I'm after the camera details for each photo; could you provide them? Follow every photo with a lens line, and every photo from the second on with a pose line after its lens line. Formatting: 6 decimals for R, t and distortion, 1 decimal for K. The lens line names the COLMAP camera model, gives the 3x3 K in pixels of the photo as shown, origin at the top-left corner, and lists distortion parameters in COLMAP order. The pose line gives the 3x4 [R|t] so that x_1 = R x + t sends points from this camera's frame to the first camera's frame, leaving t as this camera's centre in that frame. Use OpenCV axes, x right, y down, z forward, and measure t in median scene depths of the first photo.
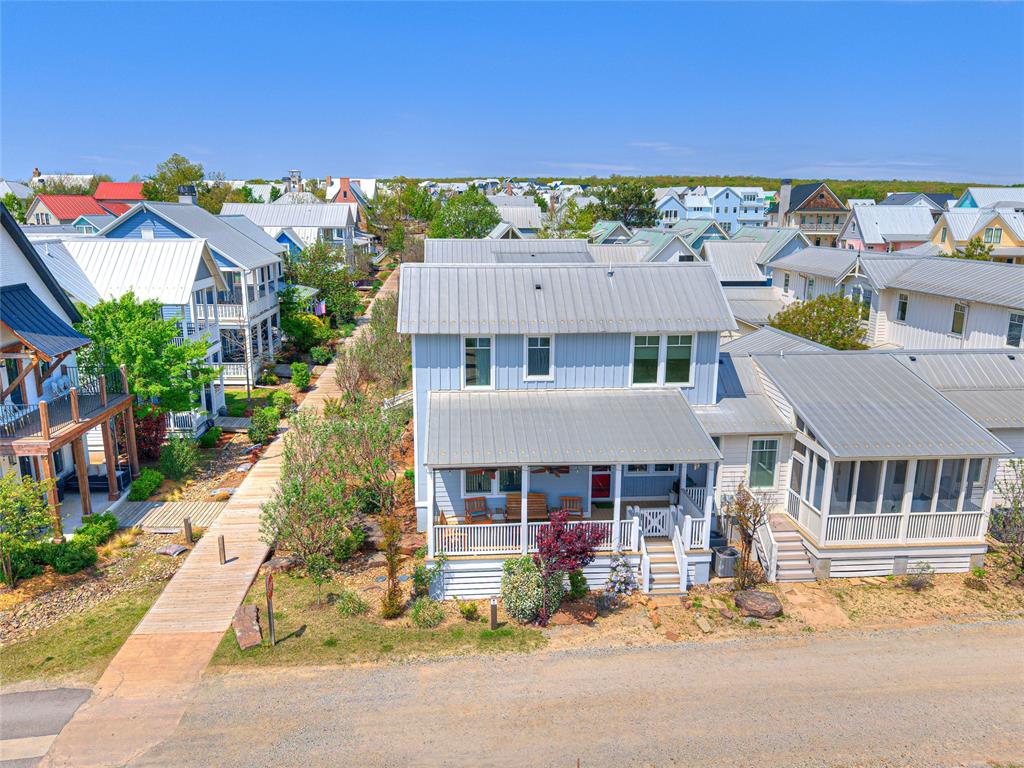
lens RADIAL K [[745.5, 0, 508.5], [0, 745.5, 380.9], [0, 0, 1]] dist [0.035949, -0.045830]
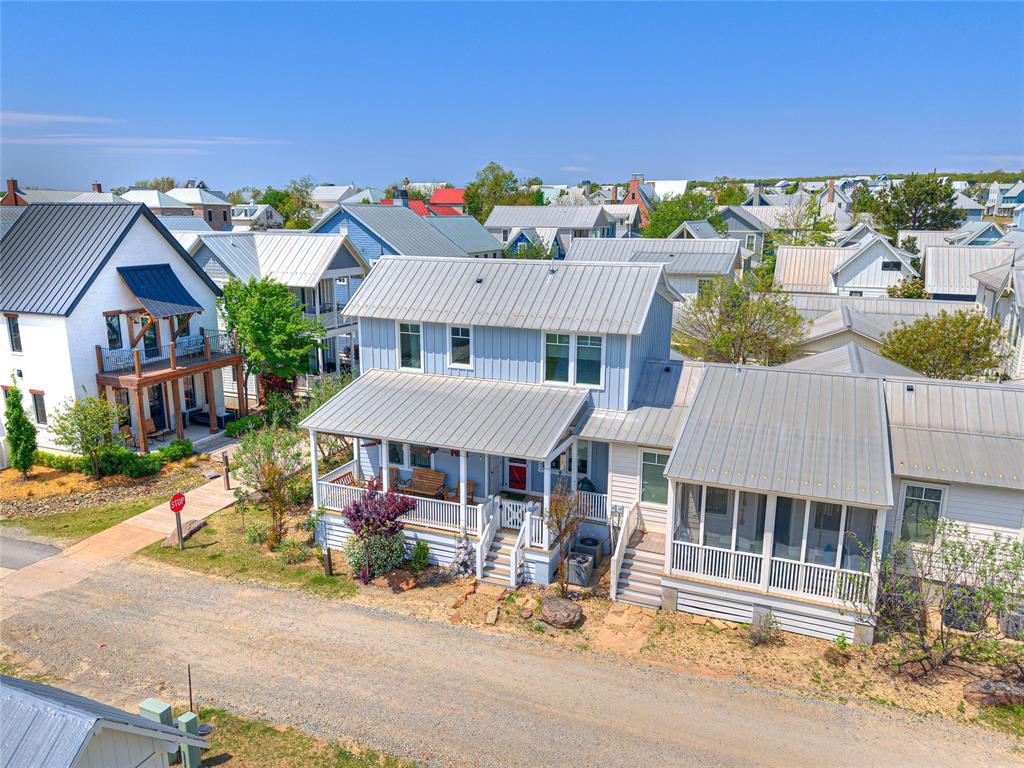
lens RADIAL K [[745.5, 0, 508.5], [0, 745.5, 380.9], [0, 0, 1]] dist [0.035949, -0.045830]
pose [[0.889099, 0.100293, -0.446592, 0.580351], [-0.101383, 0.994615, 0.021525, -0.012620], [0.446346, 0.026139, 0.894479, 0.080341]]
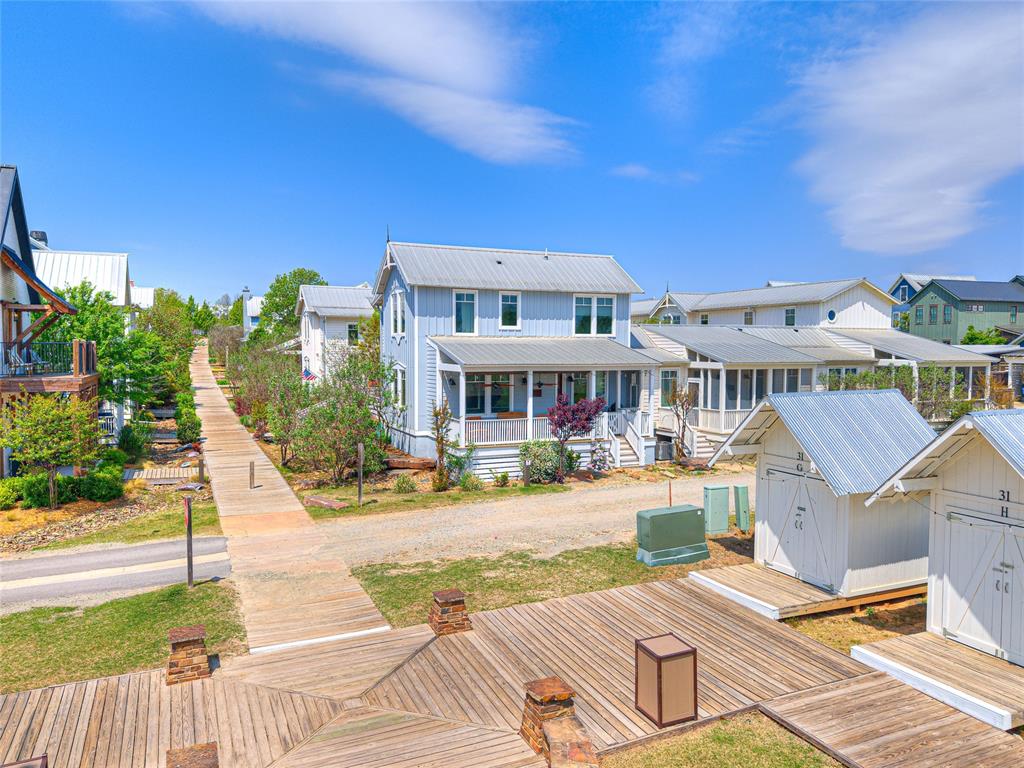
lens RADIAL K [[745.5, 0, 508.5], [0, 745.5, 380.9], [0, 0, 1]] dist [0.035949, -0.045830]
pose [[0.940805, -0.014081, 0.338654, -0.397787], [0.074350, 0.983376, -0.165661, 0.299540], [-0.330692, 0.181034, 0.926212, -0.169713]]
